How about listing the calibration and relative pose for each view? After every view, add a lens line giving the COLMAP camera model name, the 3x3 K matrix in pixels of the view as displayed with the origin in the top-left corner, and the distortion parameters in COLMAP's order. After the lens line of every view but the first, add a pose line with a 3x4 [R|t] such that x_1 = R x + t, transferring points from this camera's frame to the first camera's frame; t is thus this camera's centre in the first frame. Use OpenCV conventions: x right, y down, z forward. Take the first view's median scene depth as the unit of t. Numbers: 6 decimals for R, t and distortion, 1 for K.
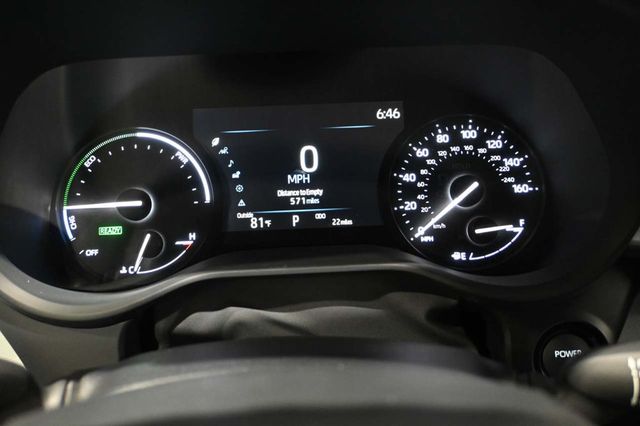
lens RADIAL K [[526.0, 0, 319.6], [0, 526.0, 213.3], [0, 0, 1]] dist [0.002036, -0.010936]
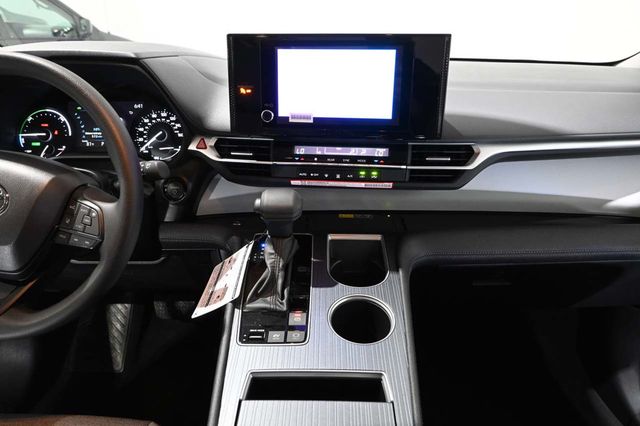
lens RADIAL K [[437.7, 0, 320.2], [0, 437.7, 212.8], [0, 0, 1]] dist [0.000667, -0.002315]
pose [[0.998201, 0.046888, -0.037359, 1.221509], [-0.045330, 0.998109, 0.041521, 0.232819], [0.039236, -0.039753, 0.998439, -1.291439]]
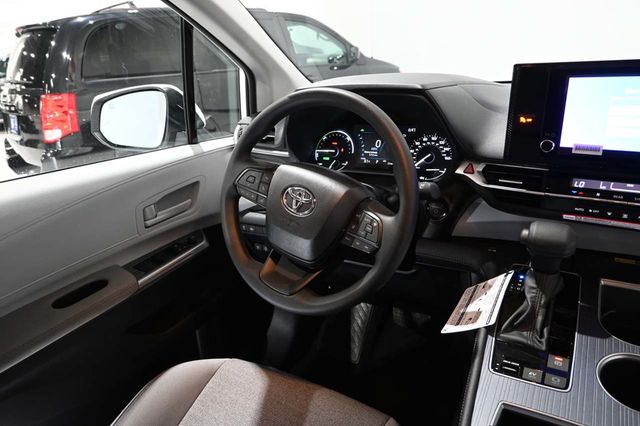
lens RADIAL K [[437.7, 0, 317.8], [0, 437.7, 212.4], [0, 0, 1]] dist [0.000667, -0.002315]
pose [[0.839706, 0.162804, -0.518062, 1.089404], [-0.155410, 0.986146, 0.058003, 0.221463], [0.520328, 0.031806, 0.853374, -1.451715]]
